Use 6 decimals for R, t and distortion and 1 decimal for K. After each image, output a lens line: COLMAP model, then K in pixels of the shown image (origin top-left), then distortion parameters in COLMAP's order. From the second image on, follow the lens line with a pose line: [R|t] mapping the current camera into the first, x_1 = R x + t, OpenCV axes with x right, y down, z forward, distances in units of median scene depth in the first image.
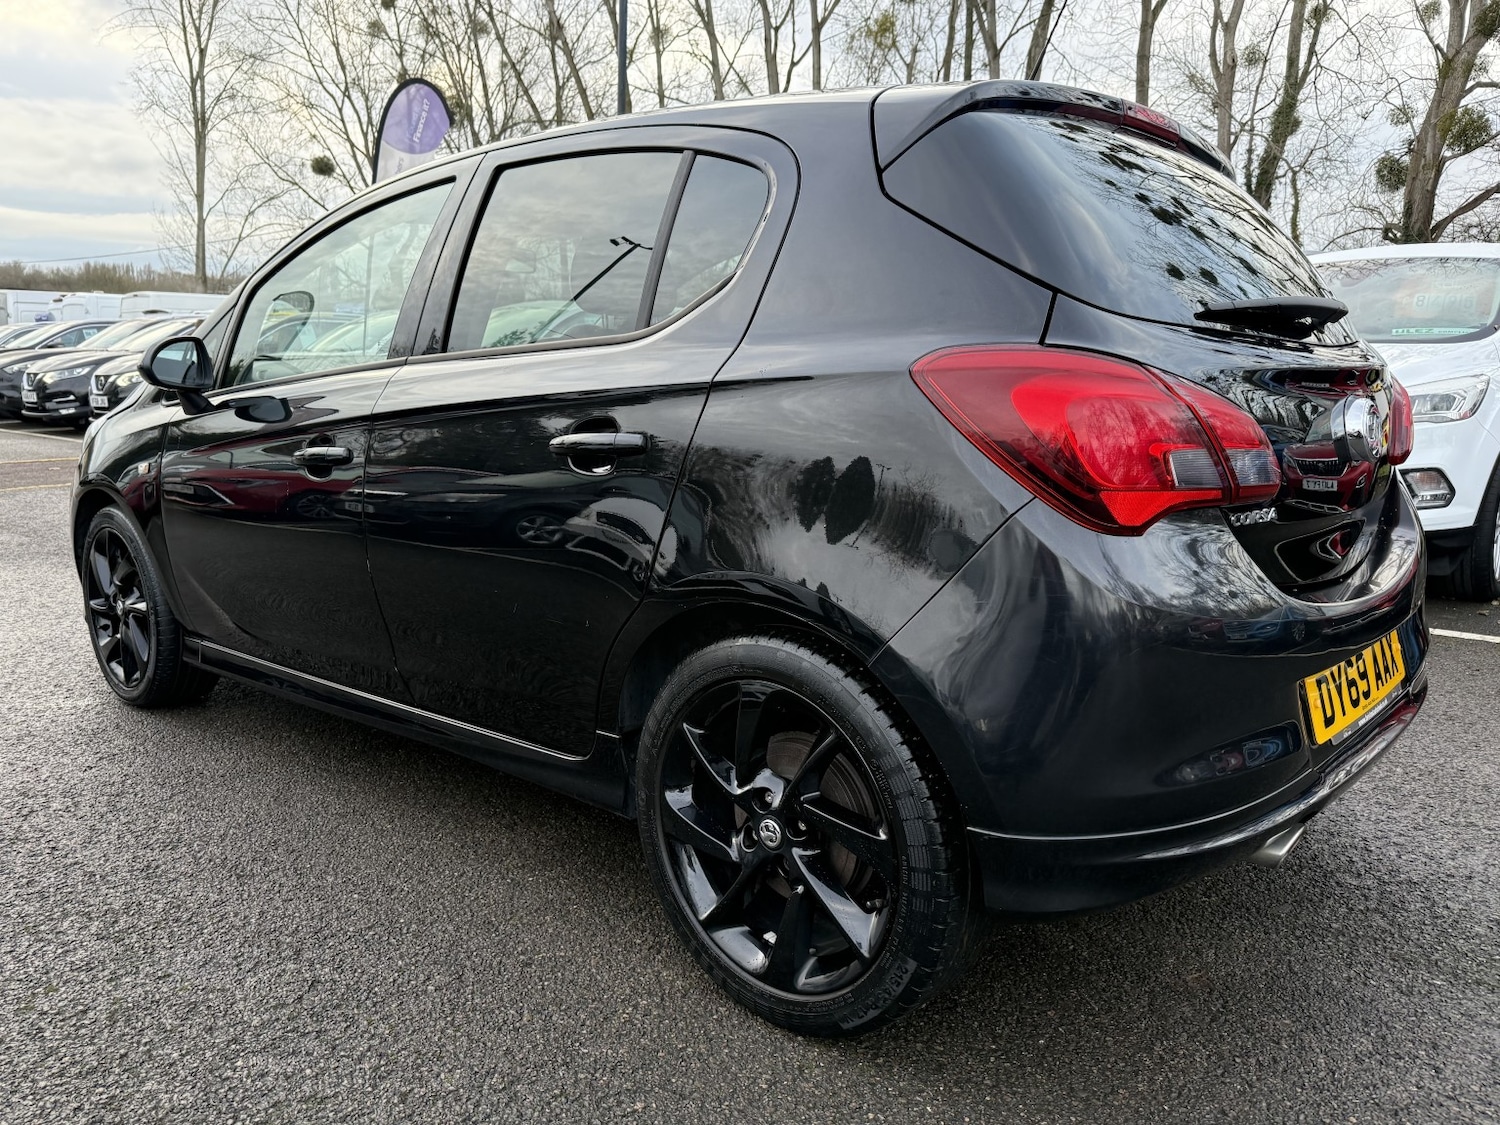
lens RADIAL K [[1142.2, 0, 736.2], [0, 1142.2, 560.5], [0, 0, 1]] dist [-0.008797, -0.000508]
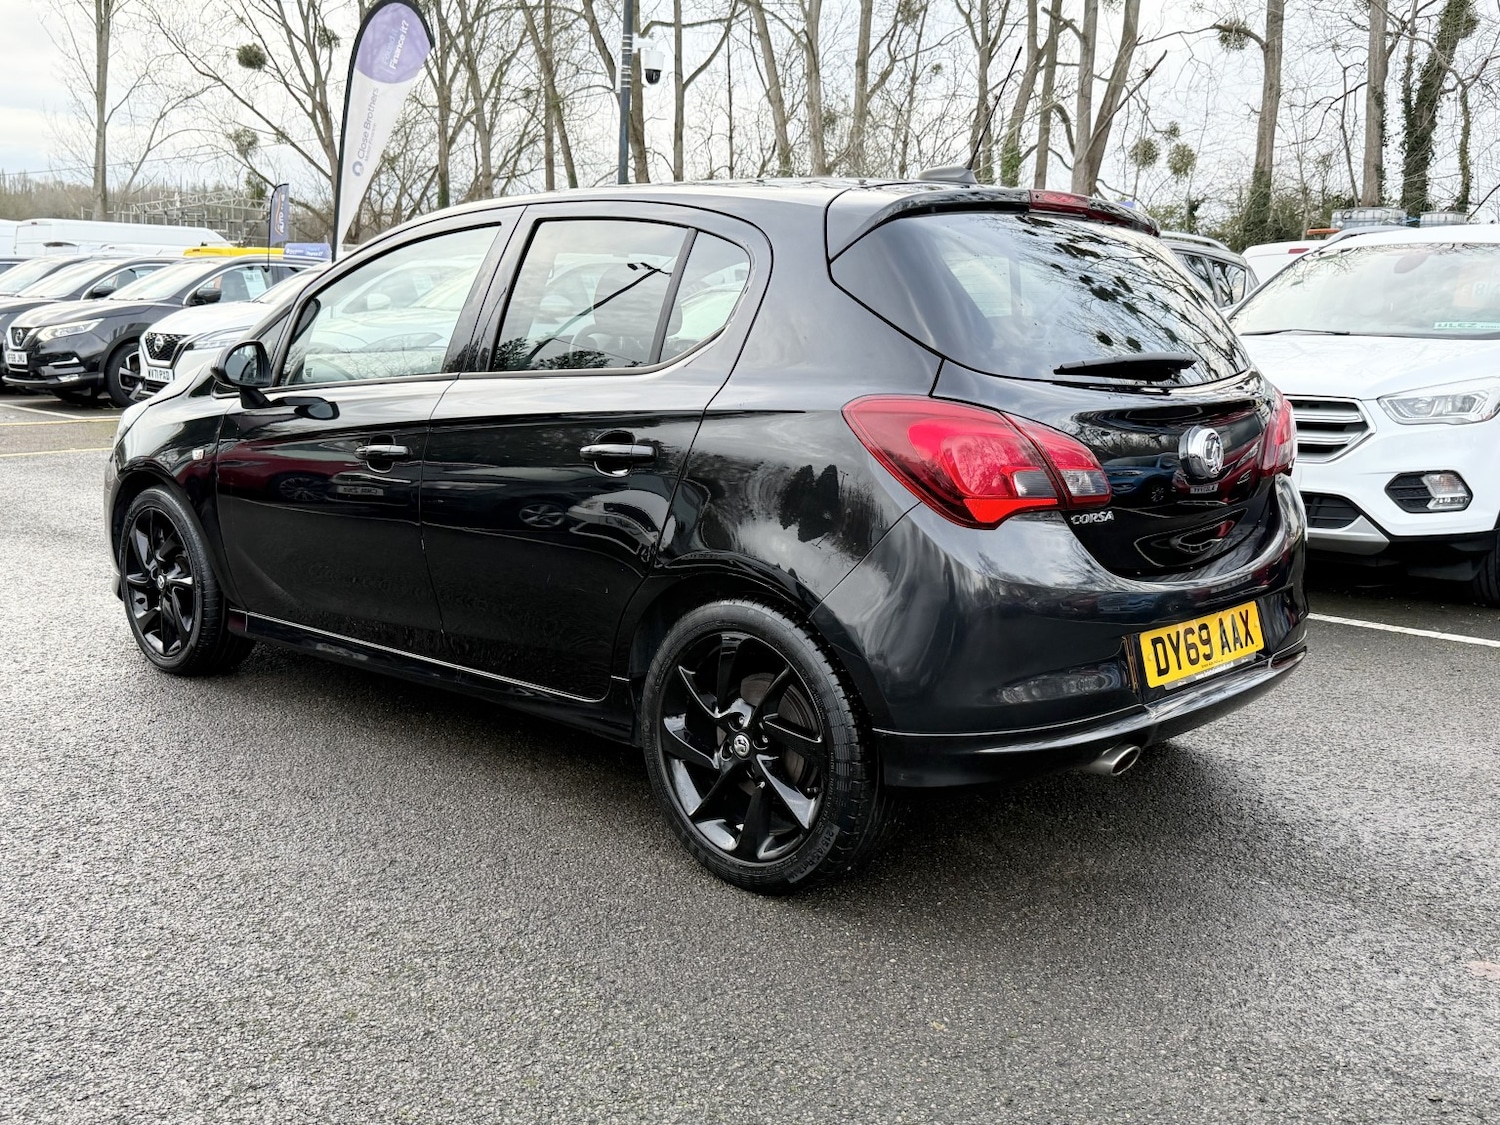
lens RADIAL K [[1595.9, 0, 747.8], [0, 1595.9, 567.5], [0, 0, 1]] dist [0.100114, -0.218624]
pose [[0.999719, 0.018937, -0.014283, 0.053158], [-0.018906, 0.999819, 0.002295, 0.021202], [0.014324, -0.002024, 0.999895, -0.789609]]
